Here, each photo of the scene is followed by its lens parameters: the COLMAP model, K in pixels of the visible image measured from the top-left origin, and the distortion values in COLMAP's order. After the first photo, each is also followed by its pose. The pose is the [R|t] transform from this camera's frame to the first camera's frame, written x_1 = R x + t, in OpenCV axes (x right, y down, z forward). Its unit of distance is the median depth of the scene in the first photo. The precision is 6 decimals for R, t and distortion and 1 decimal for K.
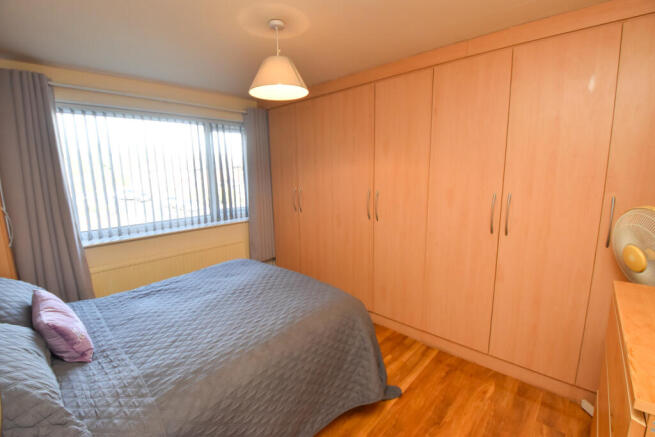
lens RADIAL K [[290.1, 0, 327.0], [0, 290.1, 218.1], [0, 0, 1]] dist [-0.015322, -0.001126]
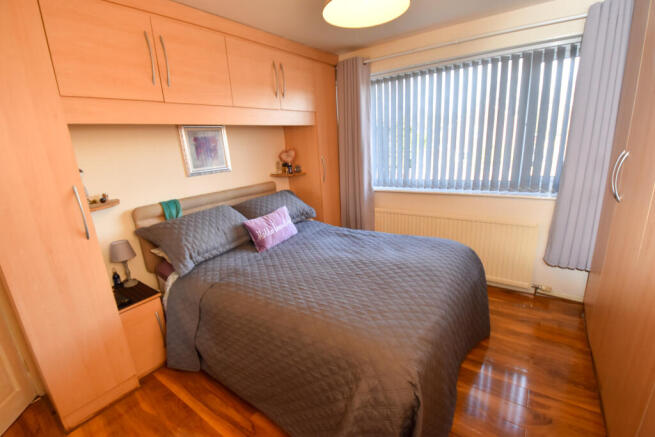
lens RADIAL K [[290.1, 0, 327.4], [0, 290.1, 216.8], [0, 0, 1]] dist [-0.015322, -0.001126]
pose [[0.117763, 0.254716, -0.959819, 0.533605], [-0.102431, 0.964504, 0.243392, -0.104008], [0.987745, 0.069652, 0.139674, 0.761839]]
